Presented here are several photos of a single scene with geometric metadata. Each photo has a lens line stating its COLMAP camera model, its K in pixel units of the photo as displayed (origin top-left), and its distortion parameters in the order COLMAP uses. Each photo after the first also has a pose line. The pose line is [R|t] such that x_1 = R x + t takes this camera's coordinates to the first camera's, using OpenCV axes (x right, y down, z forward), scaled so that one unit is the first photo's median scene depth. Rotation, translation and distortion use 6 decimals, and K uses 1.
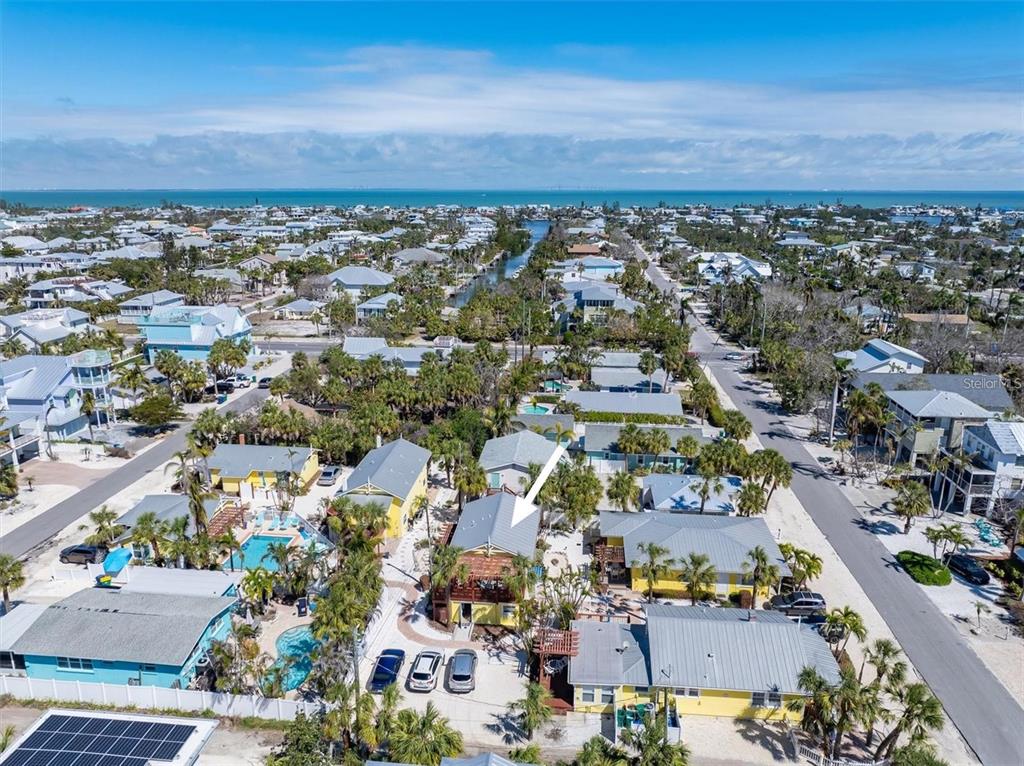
lens RADIAL K [[725.9, 0, 510.7], [0, 725.9, 379.4], [0, 0, 1]] dist [-0.033564, -0.004145]
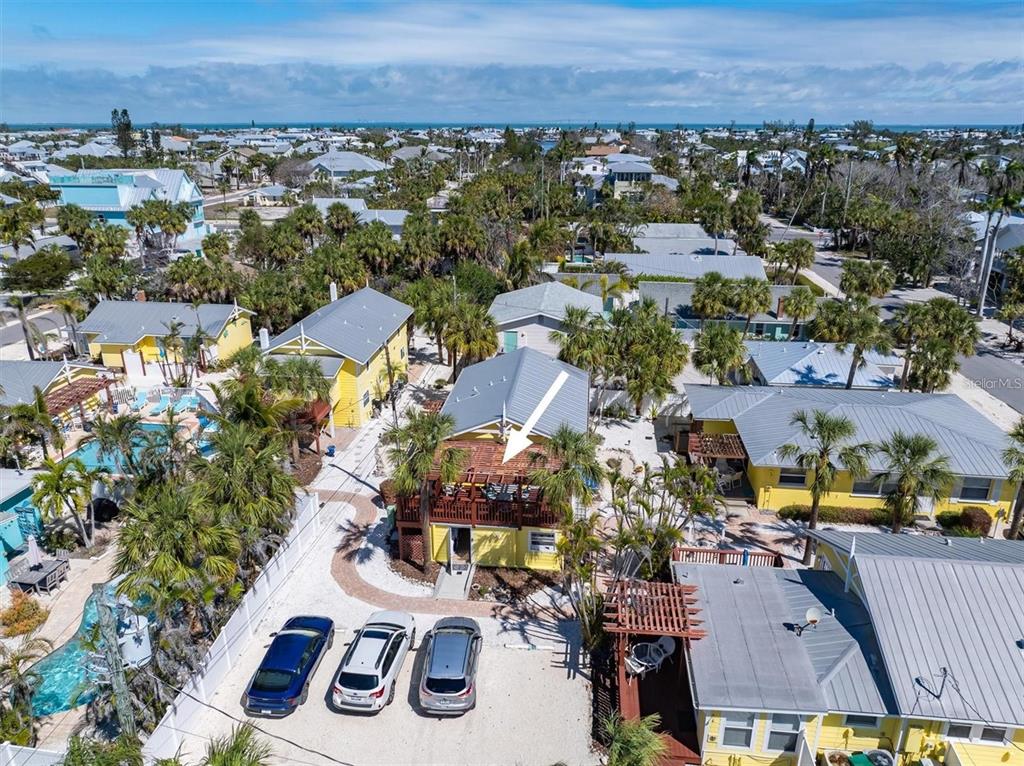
lens RADIAL K [[725.9, 0, 510.7], [0, 725.9, 379.4], [0, 0, 1]] dist [-0.033564, -0.004145]
pose [[0.999949, 0.004466, -0.009056, -0.018709], [-0.003709, 0.996630, 0.081942, 0.142684], [0.009392, -0.081904, 0.996596, 0.435776]]
